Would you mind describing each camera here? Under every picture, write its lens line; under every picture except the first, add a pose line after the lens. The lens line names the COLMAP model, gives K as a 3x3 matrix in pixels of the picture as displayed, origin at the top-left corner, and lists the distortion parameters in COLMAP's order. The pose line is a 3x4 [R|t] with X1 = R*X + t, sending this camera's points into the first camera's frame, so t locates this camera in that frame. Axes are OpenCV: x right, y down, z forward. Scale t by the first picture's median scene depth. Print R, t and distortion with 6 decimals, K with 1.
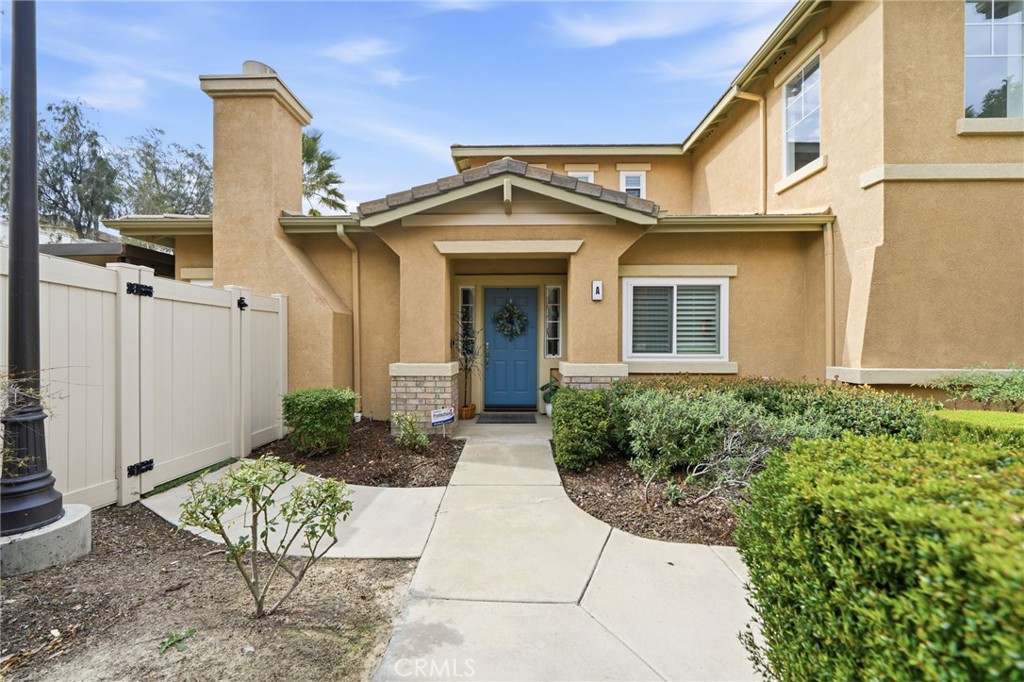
lens RADIAL K [[364.5, 0, 509.6], [0, 364.5, 342.6], [0, 0, 1]] dist [-0.006046, -0.000250]
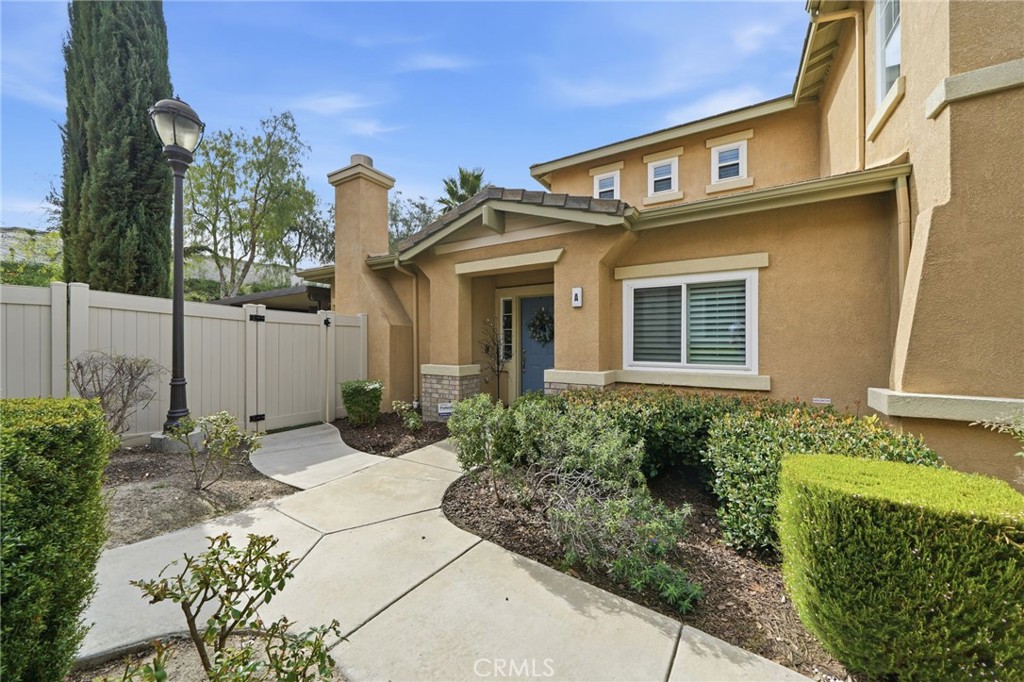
lens RADIAL K [[364.5, 0, 509.6], [0, 364.5, 344.1], [0, 0, 1]] dist [-0.006046, -0.000250]
pose [[0.864054, 0.002958, -0.503391, 0.581037], [-0.004599, 0.999987, -0.002018, -0.012165], [0.503379, 0.004059, 0.864056, 0.048125]]
